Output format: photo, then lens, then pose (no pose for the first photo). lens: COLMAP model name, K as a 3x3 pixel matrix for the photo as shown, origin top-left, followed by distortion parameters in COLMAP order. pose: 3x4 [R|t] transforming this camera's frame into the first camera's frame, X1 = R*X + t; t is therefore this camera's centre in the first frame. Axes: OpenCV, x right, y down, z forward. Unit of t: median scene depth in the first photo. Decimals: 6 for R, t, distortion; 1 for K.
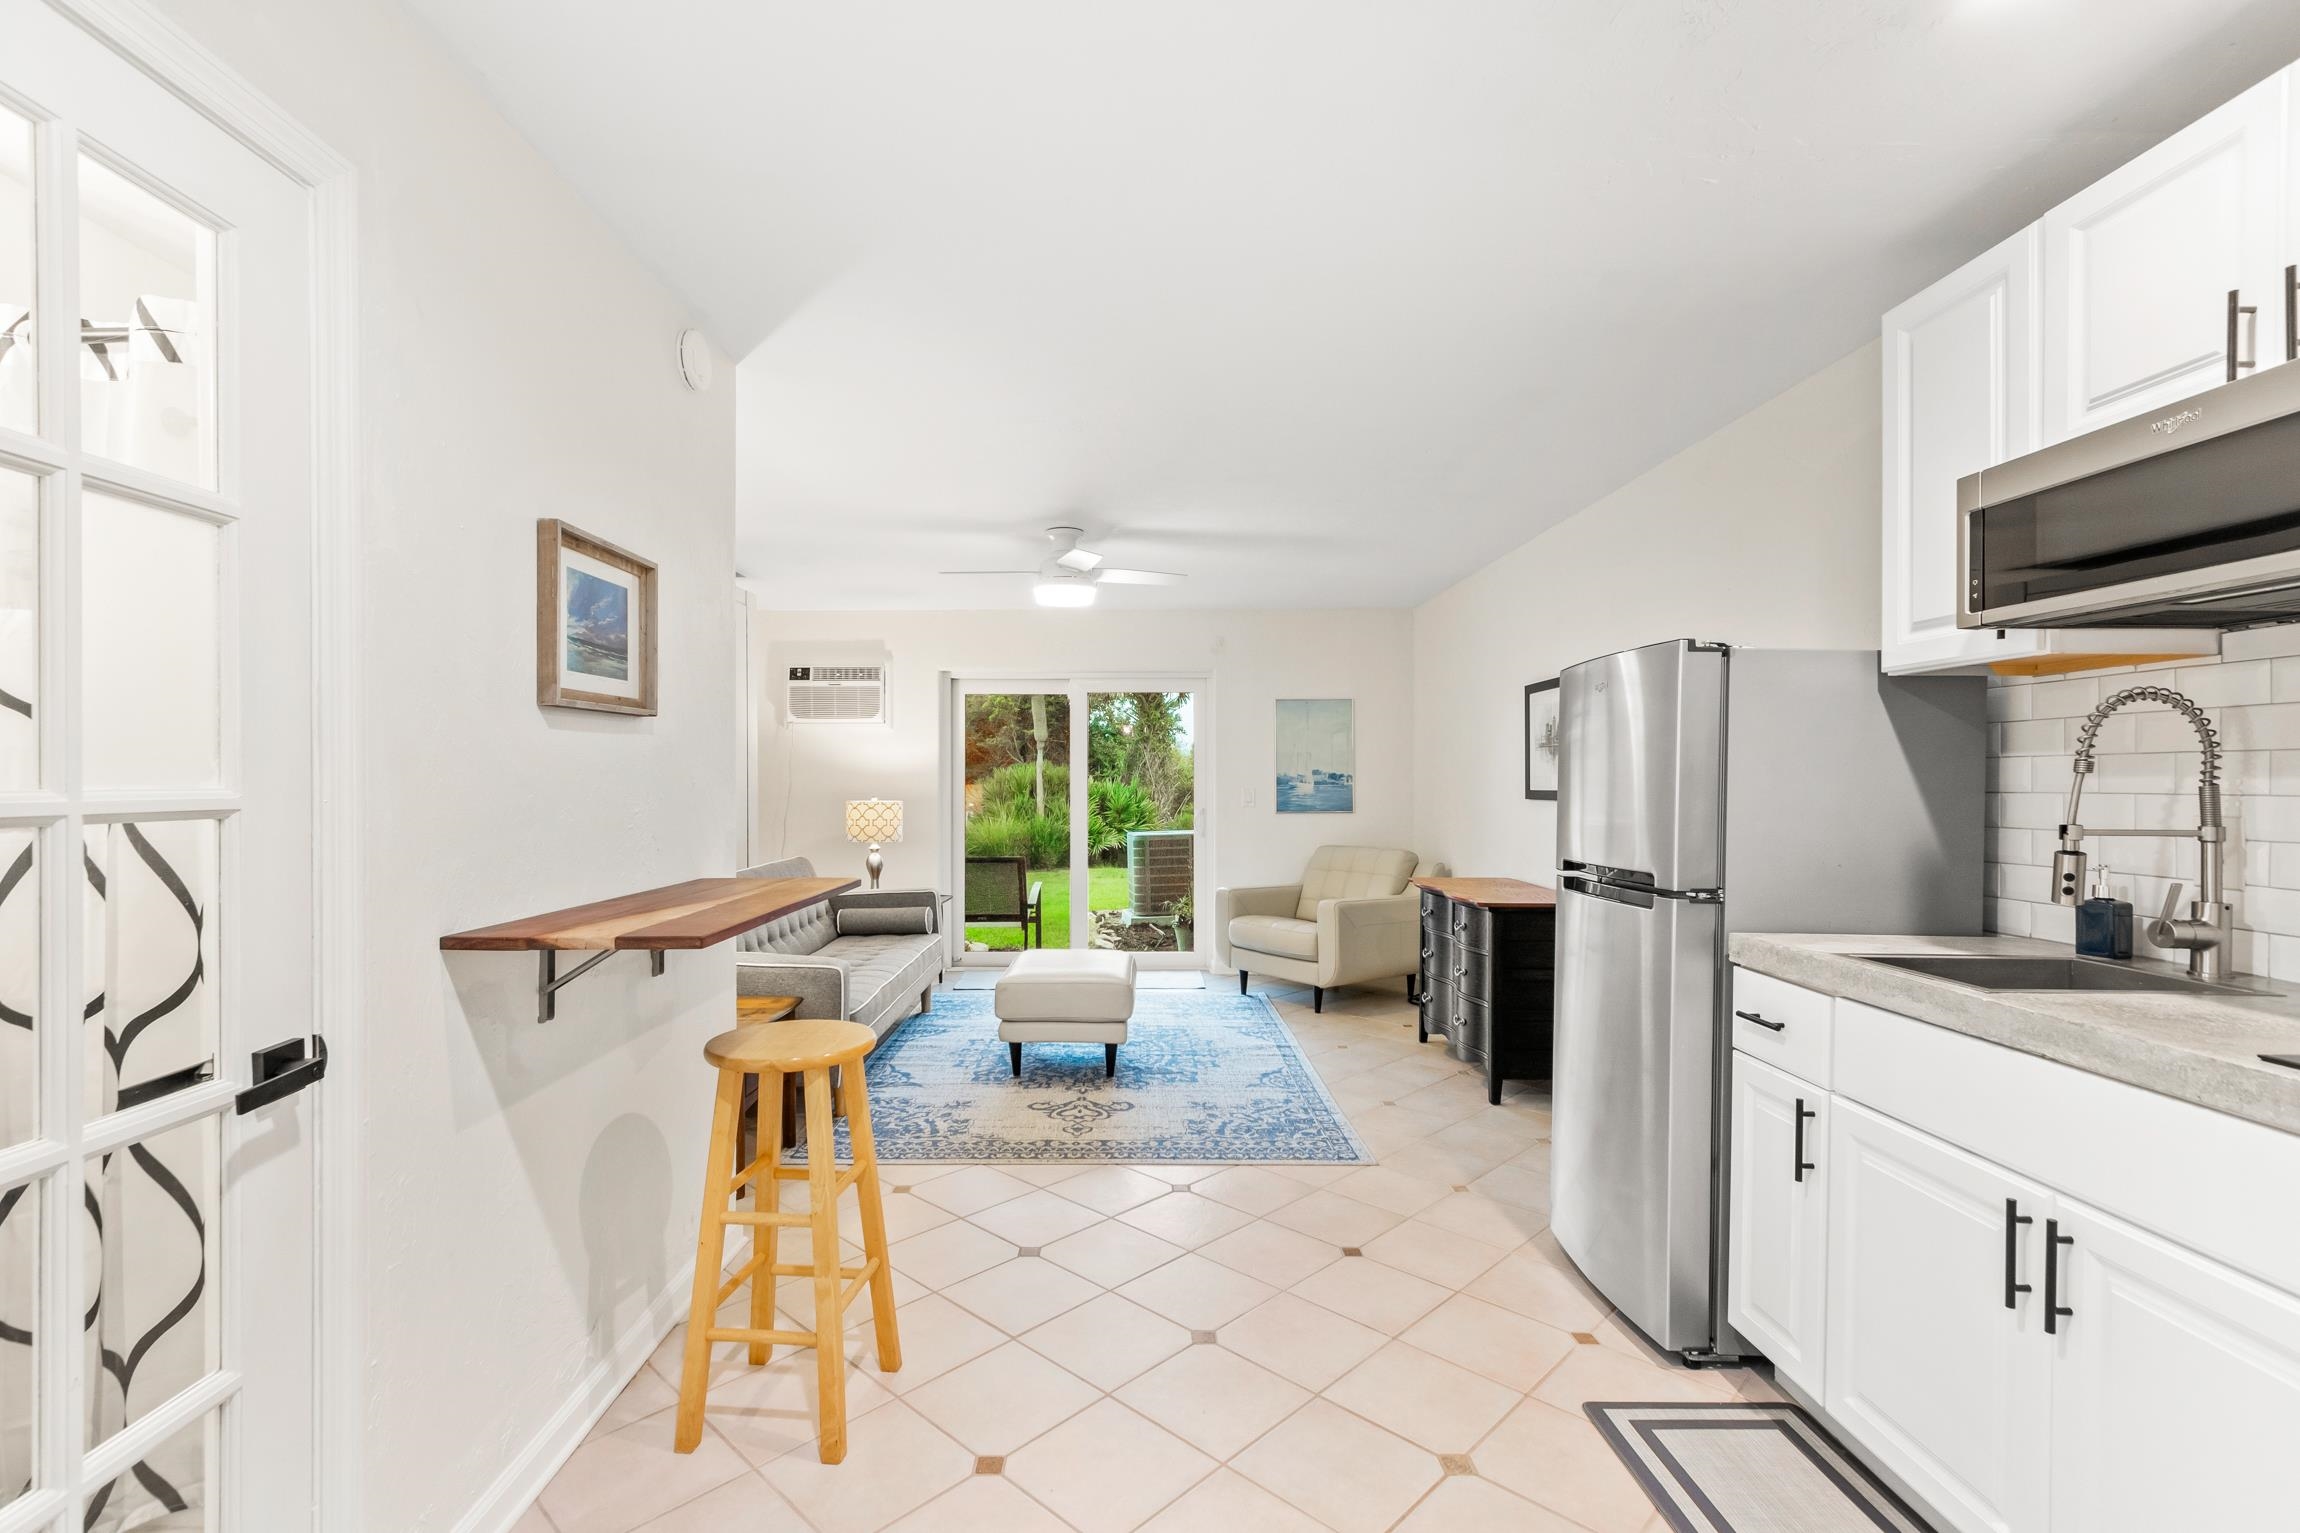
lens RADIAL K [[1059.8, 0, 1151.5], [0, 1059.8, 776.2], [0, 0, 1]] dist [0.009744, -0.000478]
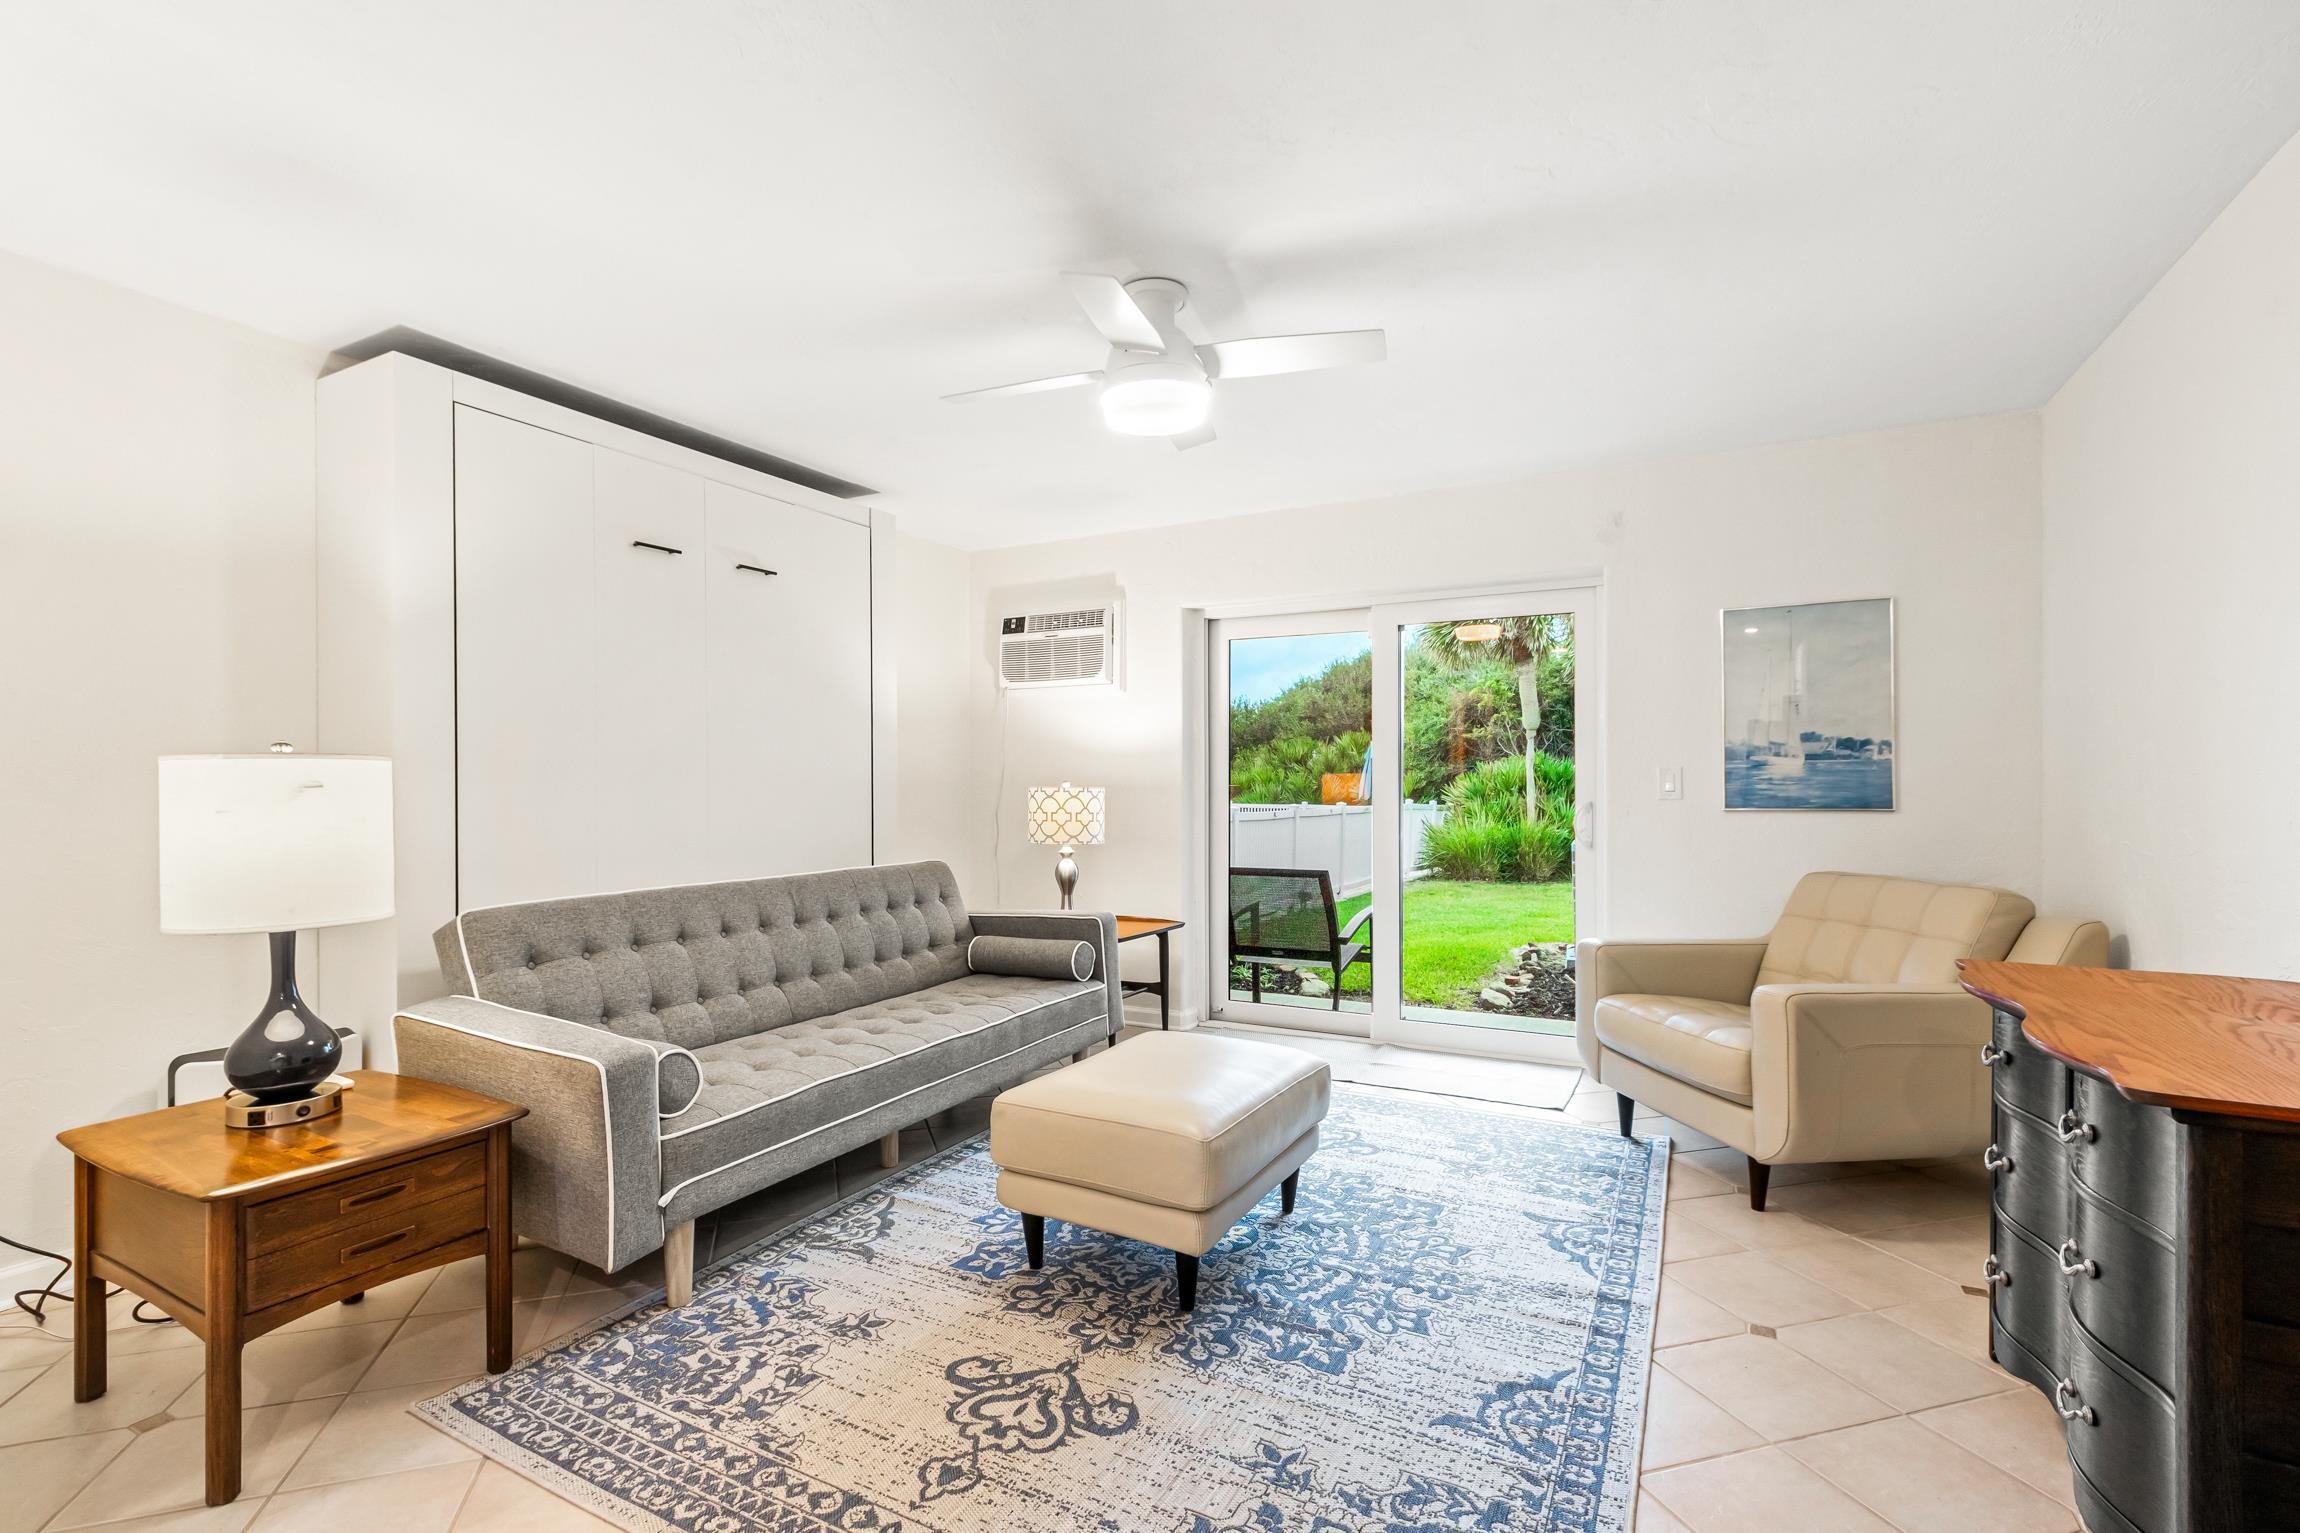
lens RADIAL K [[1059.8, 0, 1136.5], [0, 1059.8, 780.0], [0, 0, 1]] dist [0.009744, -0.000478]
pose [[0.865572, -0.004339, -0.500766, 0.145747], [0.005077, 0.999987, 0.000111, 0.018662], [0.500759, -0.002639, 0.865583, 0.397058]]
